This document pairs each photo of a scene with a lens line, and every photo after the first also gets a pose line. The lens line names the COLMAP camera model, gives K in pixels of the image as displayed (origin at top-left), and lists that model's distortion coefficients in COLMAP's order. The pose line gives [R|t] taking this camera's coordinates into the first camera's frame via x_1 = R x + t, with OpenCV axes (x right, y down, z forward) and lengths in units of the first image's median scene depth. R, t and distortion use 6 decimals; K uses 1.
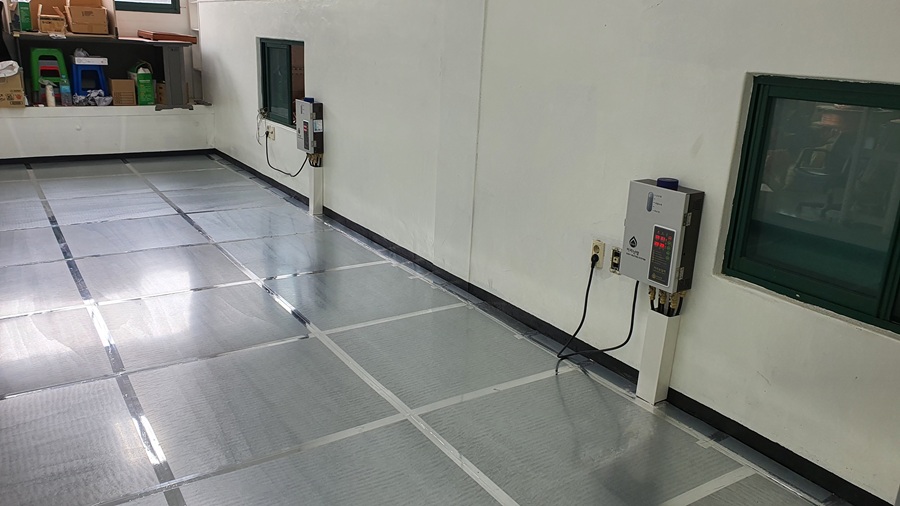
lens RADIAL K [[690.8, 0, 450.0], [0, 690.8, 253.0], [0, 0, 1]] dist [-0.000678, -0.001821]
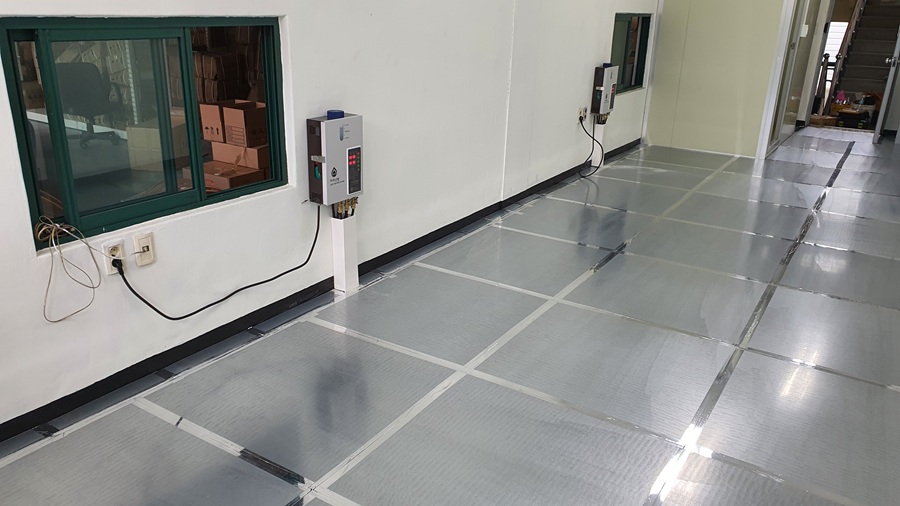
lens RADIAL K [[699.7, 0, 450.0], [0, 699.7, 253.0], [0, 0, 1]] dist [-0.000204, 0.004729]
pose [[-0.415262, -0.355911, 0.837189, -0.697040], [0.215731, 0.855509, 0.470706, -0.336491], [-0.883752, 0.376073, -0.278480, 0.978568]]
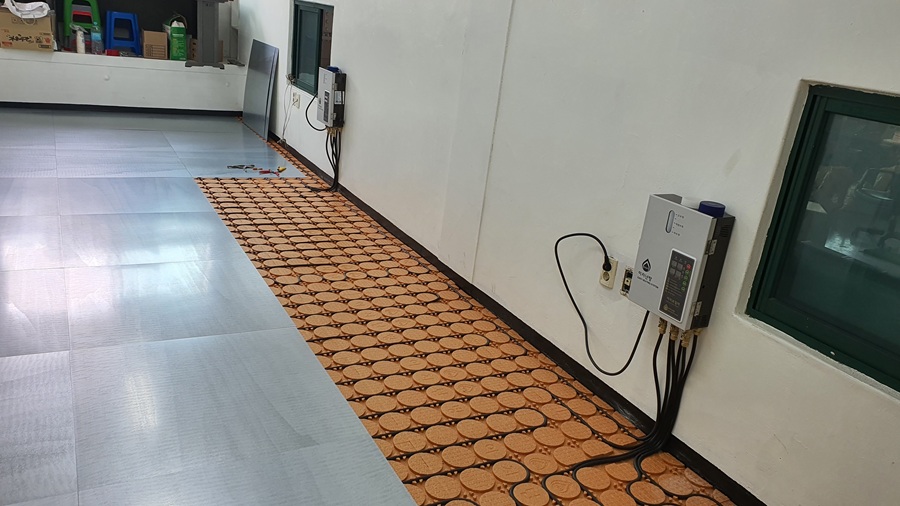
lens RADIAL K [[699.7, 0, 450.0], [0, 699.7, 253.0], [0, 0, 1]] dist [-0.000204, 0.004729]
pose [[0.993475, 0.099942, -0.054942, 0.054714], [-0.098547, 0.994751, 0.027546, -0.025152], [0.057406, -0.021952, 0.998110, 0.091991]]
